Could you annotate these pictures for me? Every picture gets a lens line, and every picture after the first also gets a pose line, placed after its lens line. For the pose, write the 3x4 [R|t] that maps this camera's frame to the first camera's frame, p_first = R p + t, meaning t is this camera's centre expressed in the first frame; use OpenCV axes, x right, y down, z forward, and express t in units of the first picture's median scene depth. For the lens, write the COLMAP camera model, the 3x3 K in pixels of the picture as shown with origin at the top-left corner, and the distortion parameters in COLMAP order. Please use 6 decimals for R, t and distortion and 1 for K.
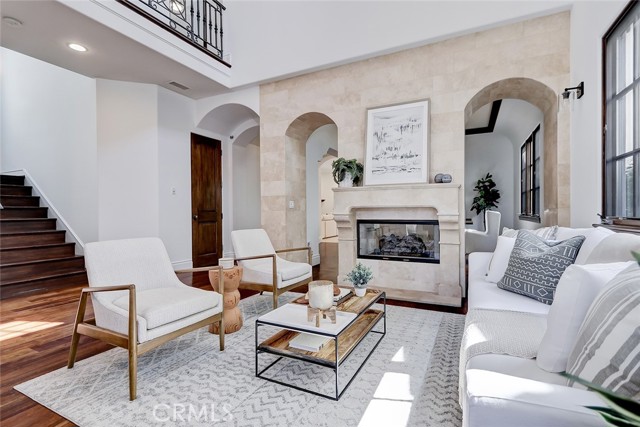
lens RADIAL K [[293.7, 0, 333.2], [0, 293.7, 217.2], [0, 0, 1]] dist [0.006243, -0.003153]
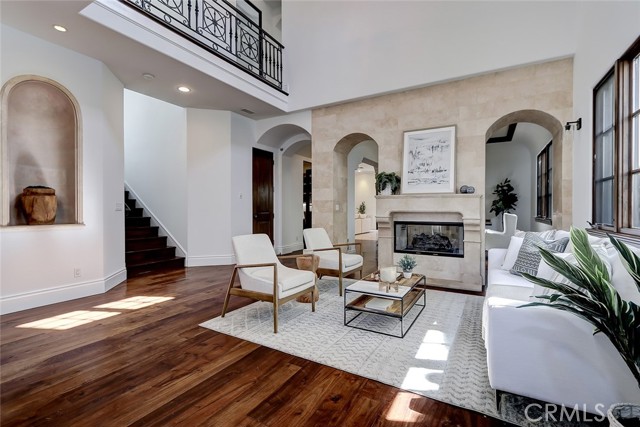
lens RADIAL K [[293.7, 0, 326.6], [0, 293.7, 213.5], [0, 0, 1]] dist [0.006243, -0.003153]
pose [[0.997623, 0.009386, -0.068272, -0.131025], [-0.009604, 0.999950, -0.002857, -0.019365], [0.068242, 0.003505, 0.997663, -0.275628]]
